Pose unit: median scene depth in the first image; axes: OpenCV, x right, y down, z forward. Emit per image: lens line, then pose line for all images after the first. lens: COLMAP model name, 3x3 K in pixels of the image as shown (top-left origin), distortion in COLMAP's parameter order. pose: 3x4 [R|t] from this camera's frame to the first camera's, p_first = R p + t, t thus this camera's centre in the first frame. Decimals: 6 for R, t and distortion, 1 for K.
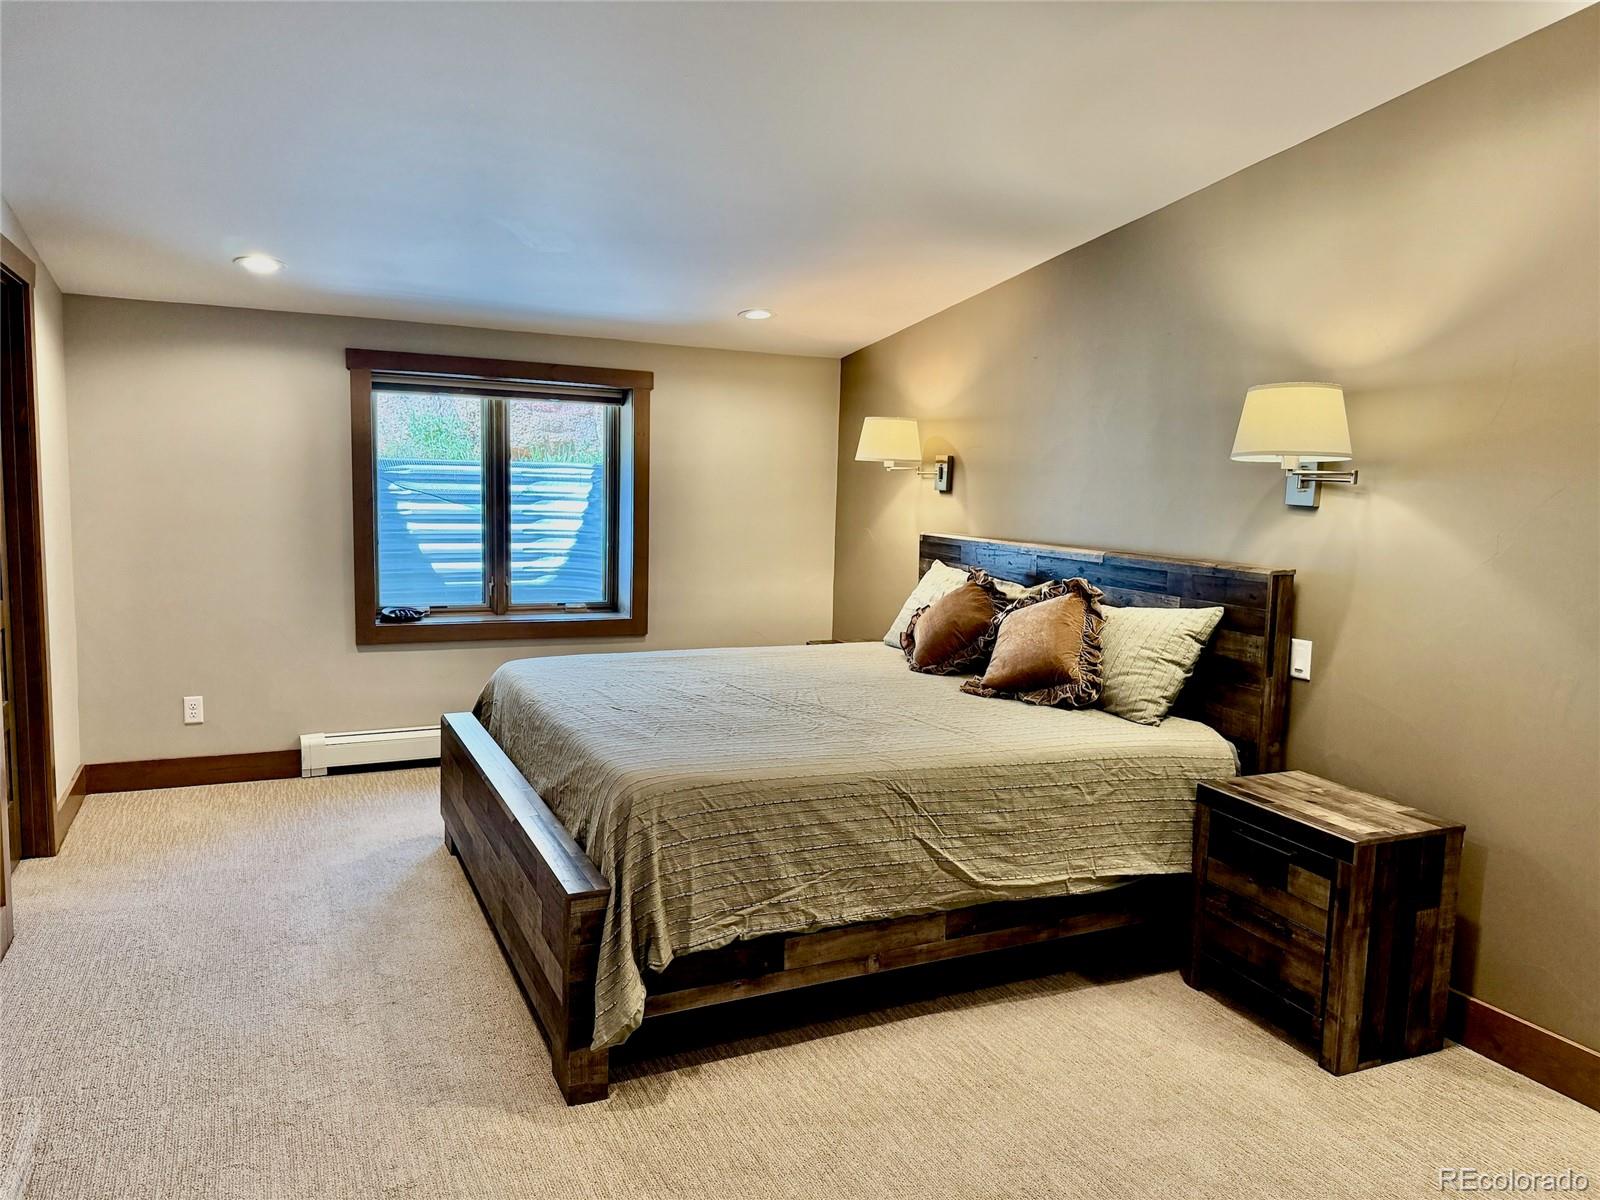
lens RADIAL K [[1113.2, 0, 793.1], [0, 1113.2, 602.2], [0, 0, 1]] dist [0.165694, -0.325267]
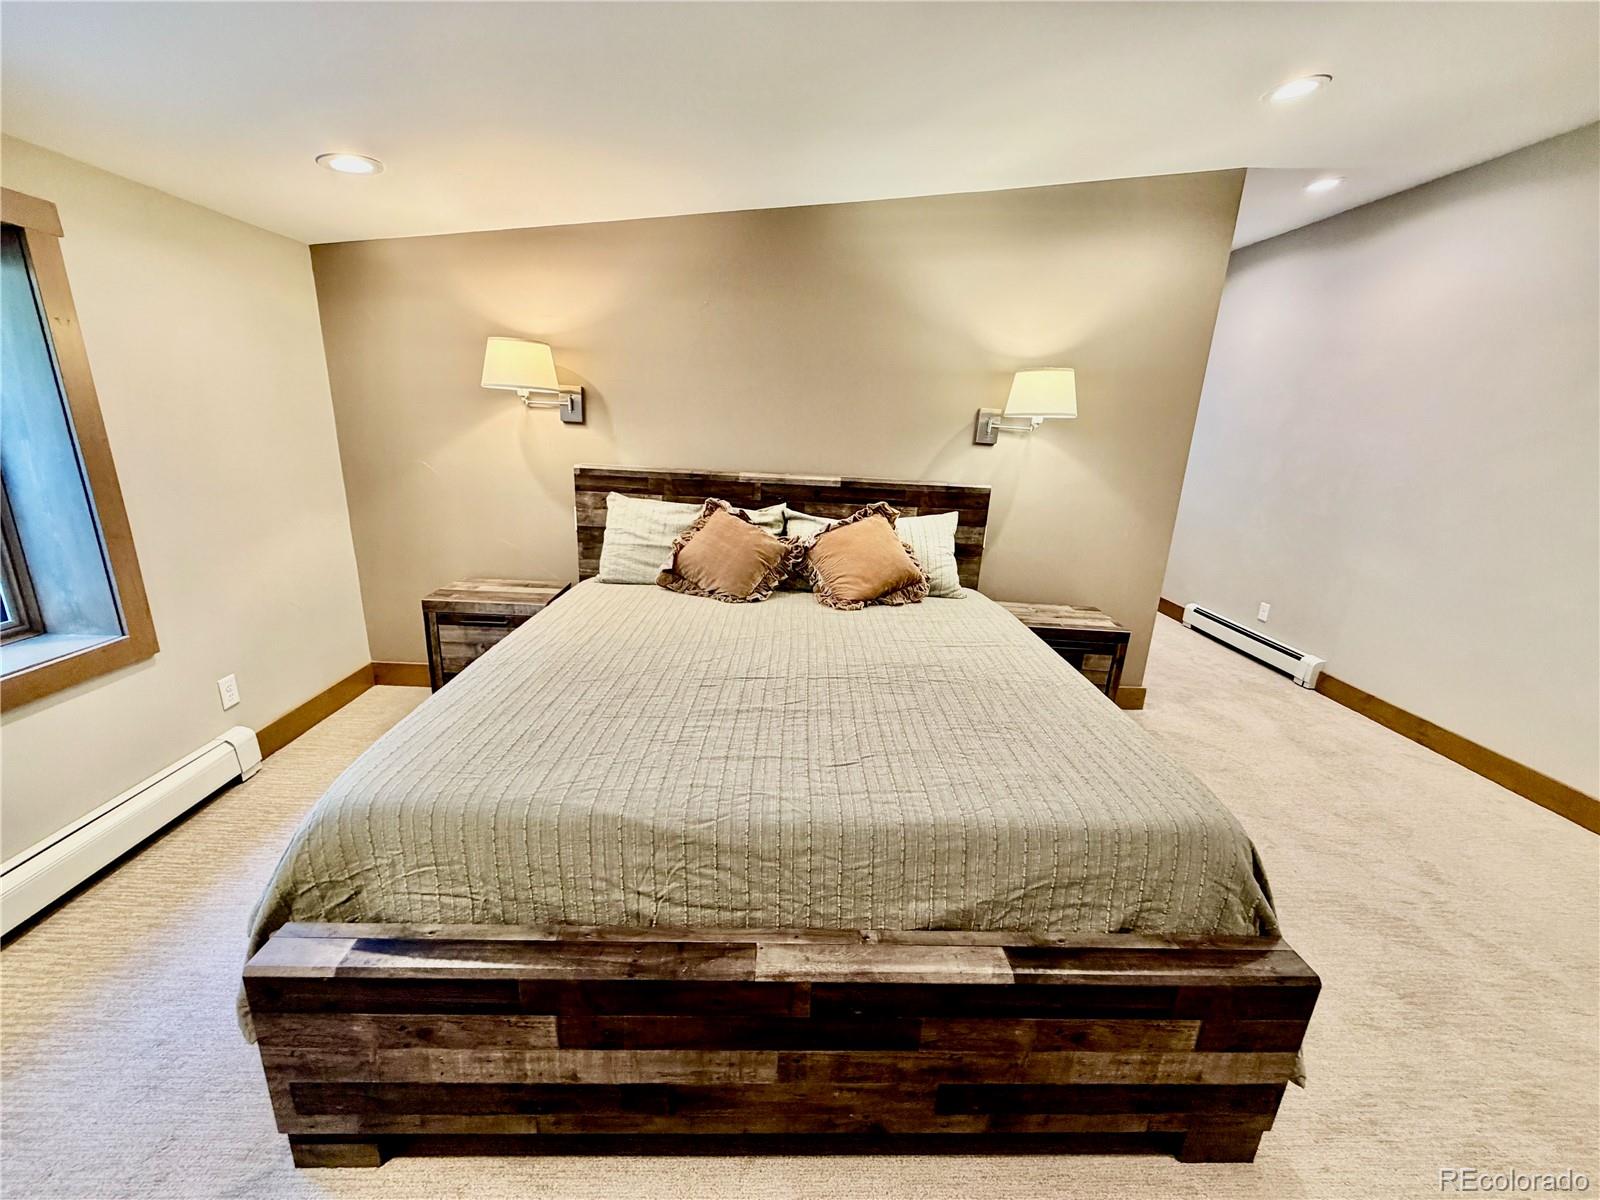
lens RADIAL K [[639.5, 0, 797.9], [0, 639.5, 599.7], [0, 0, 1]] dist [-0.000555, 0.000059]
pose [[0.389838, -0.261898, 0.882857, -0.542736], [0.064228, 0.964104, 0.257640, -0.127111], [-0.918641, -0.043734, 0.392665, 0.907387]]
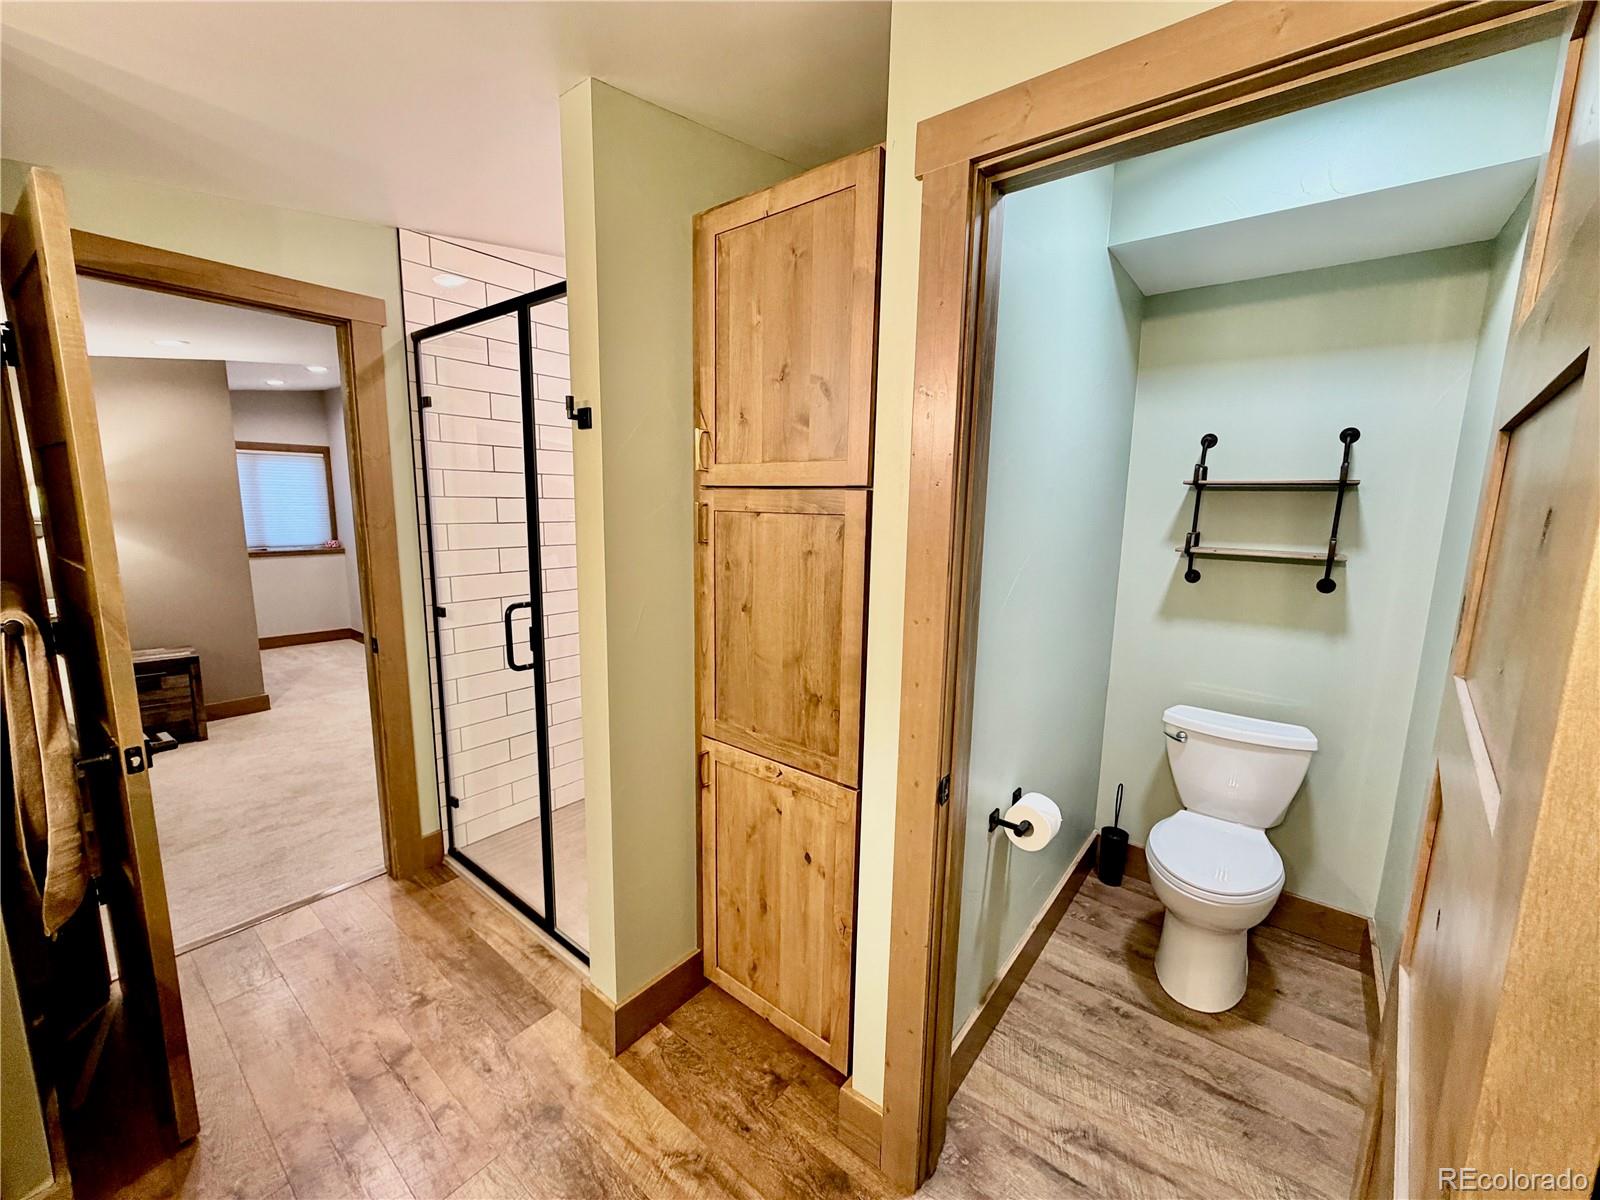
lens RADIAL K [[639.5, 0, 797.9], [0, 639.5, 599.7], [0, 0, 1]] dist [-0.000555, 0.000059]
pose [[-0.441416, -0.171721, 0.880718, -1.254009], [0.067949, 0.972302, 0.223634, -0.142754], [-0.894726, 0.158559, -0.417521, 0.263278]]
